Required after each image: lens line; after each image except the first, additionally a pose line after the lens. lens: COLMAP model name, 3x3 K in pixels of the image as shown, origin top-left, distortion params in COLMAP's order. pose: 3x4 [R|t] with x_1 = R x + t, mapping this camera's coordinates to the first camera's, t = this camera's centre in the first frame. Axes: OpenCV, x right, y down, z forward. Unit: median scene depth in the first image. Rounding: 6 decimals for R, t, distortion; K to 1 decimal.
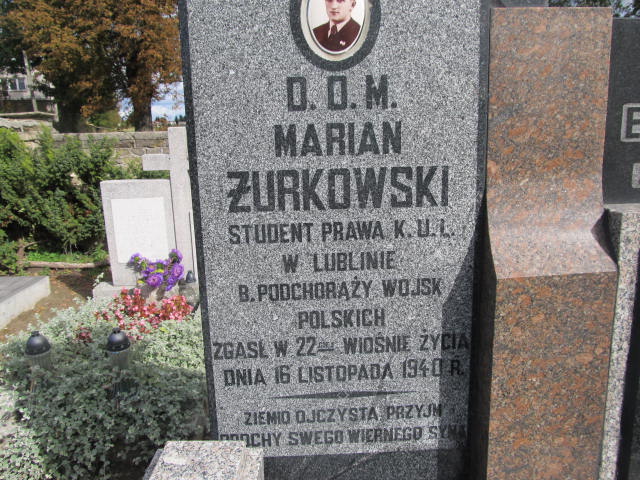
lens RADIAL K [[527.6, 0, 325.0], [0, 527.6, 236.4], [0, 0, 1]] dist [-0.065478, 0.033938]
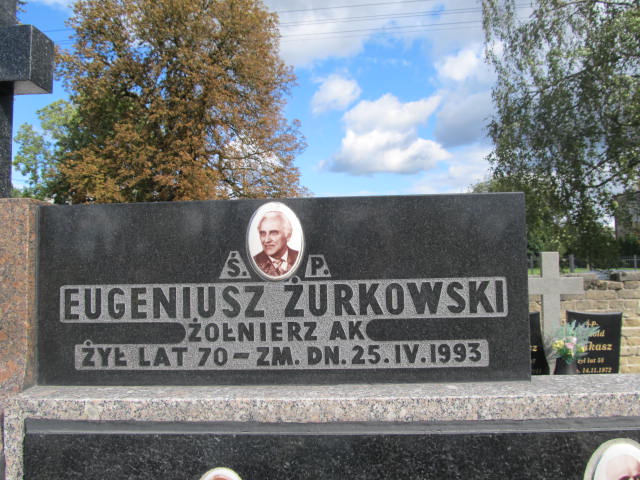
lens RADIAL K [[527.6, 0, 322.9], [0, 527.6, 240.1], [0, 0, 1]] dist [-0.065478, 0.033938]
pose [[0.996135, 0.002147, -0.087813, 1.156069], [-0.024353, 0.967262, -0.252610, -0.095544], [0.084396, 0.253772, 0.963575, 0.035418]]
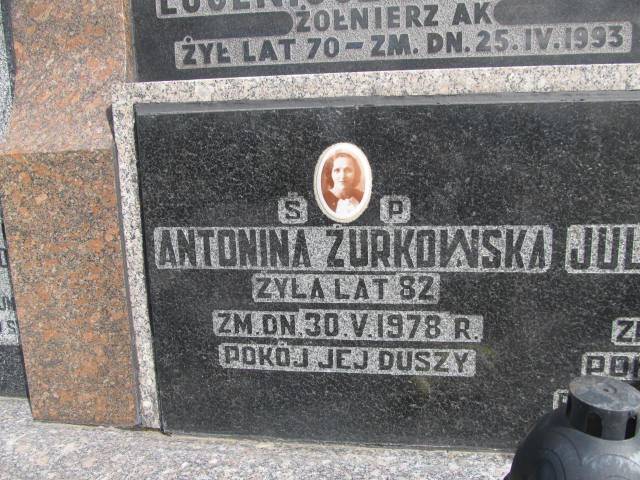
lens RADIAL K [[527.6, 0, 323.1], [0, 527.6, 237.0], [0, 0, 1]] dist [-0.065478, 0.033938]
pose [[0.986717, 0.033175, -0.159028, 1.020767], [-0.034750, 0.999371, -0.007135, 0.205169], [0.158691, 0.012566, 0.987248, 0.127720]]
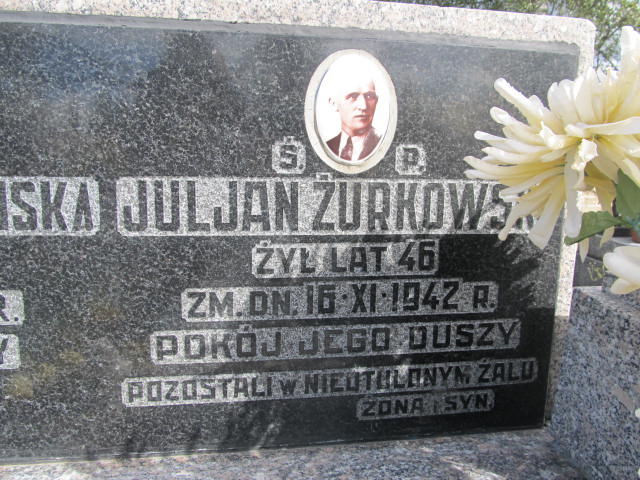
lens RADIAL K [[527.6, 0, 321.7], [0, 527.6, 235.0], [0, 0, 1]] dist [-0.065478, 0.033938]
pose [[0.990589, 0.030011, 0.133536, 1.432654], [-0.024461, 0.998775, -0.043010, 0.263434], [-0.134664, 0.039339, 0.990110, 0.284273]]
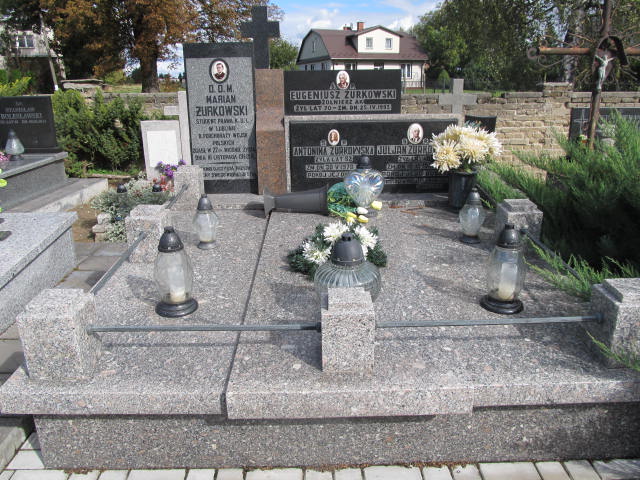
lens RADIAL K [[527.6, 0, 321.8], [0, 527.6, 238.3], [0, 0, 1]] dist [-0.065478, 0.033938]
pose [[0.999771, 0.017347, -0.012519, 0.889291], [-0.016344, 0.996961, 0.076168, 0.590635], [0.013802, -0.075946, 0.997016, -3.243352]]
